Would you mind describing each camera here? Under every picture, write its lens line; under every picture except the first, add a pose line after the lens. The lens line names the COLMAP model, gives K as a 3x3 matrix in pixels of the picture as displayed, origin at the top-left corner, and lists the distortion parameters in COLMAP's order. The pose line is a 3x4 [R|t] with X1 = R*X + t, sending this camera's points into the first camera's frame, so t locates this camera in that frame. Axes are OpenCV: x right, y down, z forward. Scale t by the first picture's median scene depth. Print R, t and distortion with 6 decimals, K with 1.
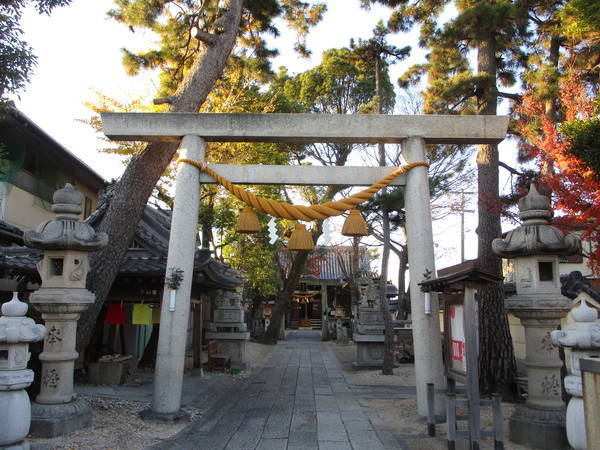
lens RADIAL K [[513.5, 0, 299.1], [0, 513.5, 224.1], [0, 0, 1]] dist [-0.006092, -0.001912]
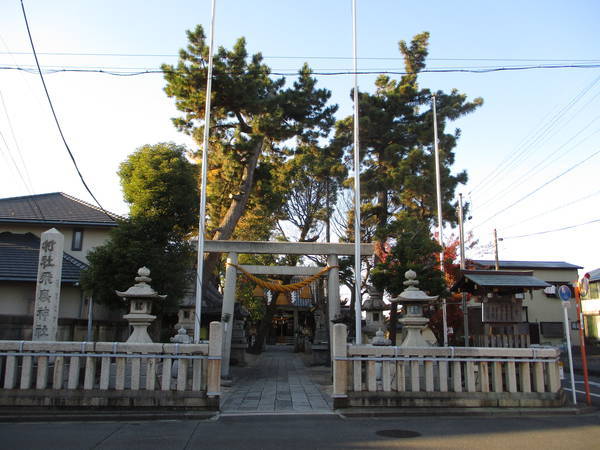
lens RADIAL K [[513.5, 0, 301.1], [0, 513.5, 225.8], [0, 0, 1]] dist [-0.006092, -0.001912]
pose [[0.998606, 0.010994, 0.051632, -0.014196], [-0.009416, 0.999484, -0.030713, -0.099137], [-0.051943, 0.030184, 0.998194, -0.550740]]
